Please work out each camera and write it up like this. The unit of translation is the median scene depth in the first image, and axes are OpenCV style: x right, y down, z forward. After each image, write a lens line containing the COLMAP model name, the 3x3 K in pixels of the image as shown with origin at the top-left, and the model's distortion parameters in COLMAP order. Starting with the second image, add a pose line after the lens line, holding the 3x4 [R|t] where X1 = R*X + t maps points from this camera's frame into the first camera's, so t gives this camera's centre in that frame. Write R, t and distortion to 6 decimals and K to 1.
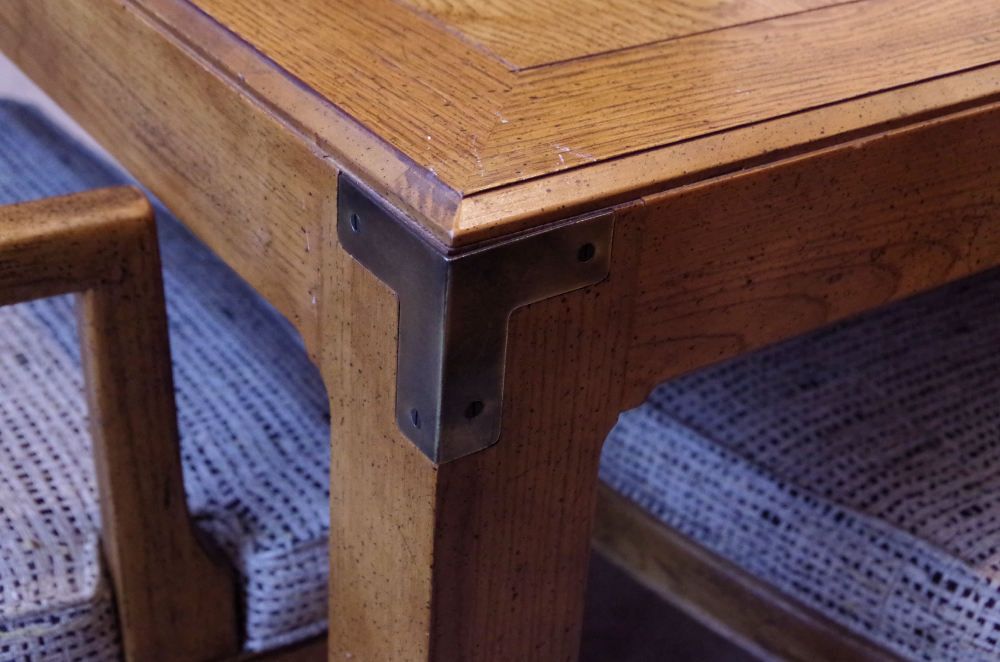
lens RADIAL K [[1758.7, 0, 504.6], [0, 1758.7, 328.7], [0, 0, 1]] dist [0.012229, 0.000000]
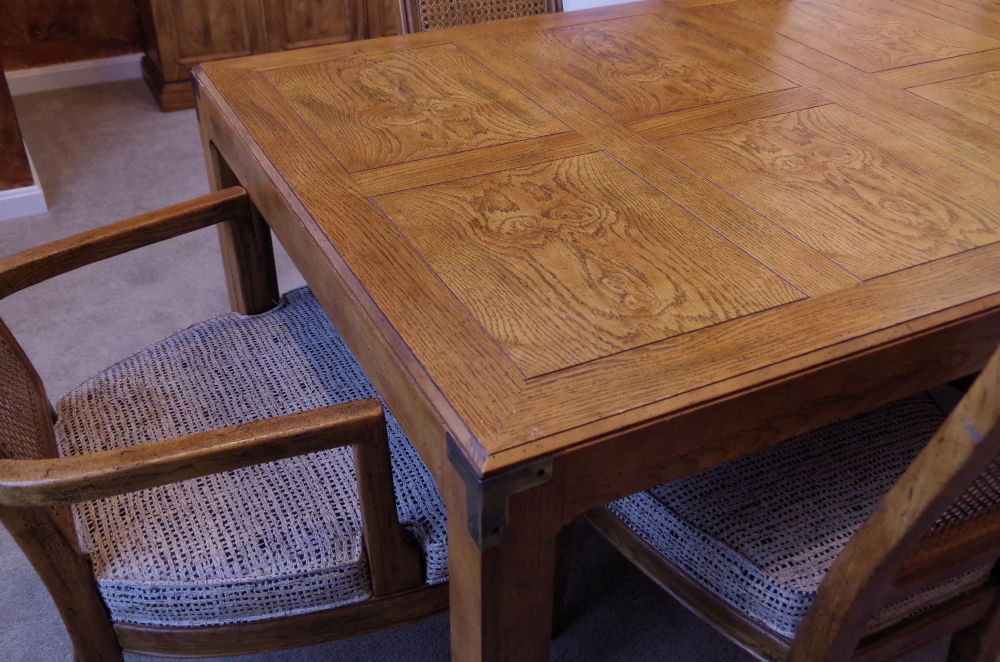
lens RADIAL K [[1119.7, 0, 494.9], [0, 1119.7, 332.5], [0, 0, 1]] dist [0.030492, 0.000000]
pose [[0.987999, 0.039745, -0.149262, 0.144458], [-0.032248, 0.998110, 0.052317, -0.220666], [0.151059, -0.046876, 0.987413, -0.392378]]
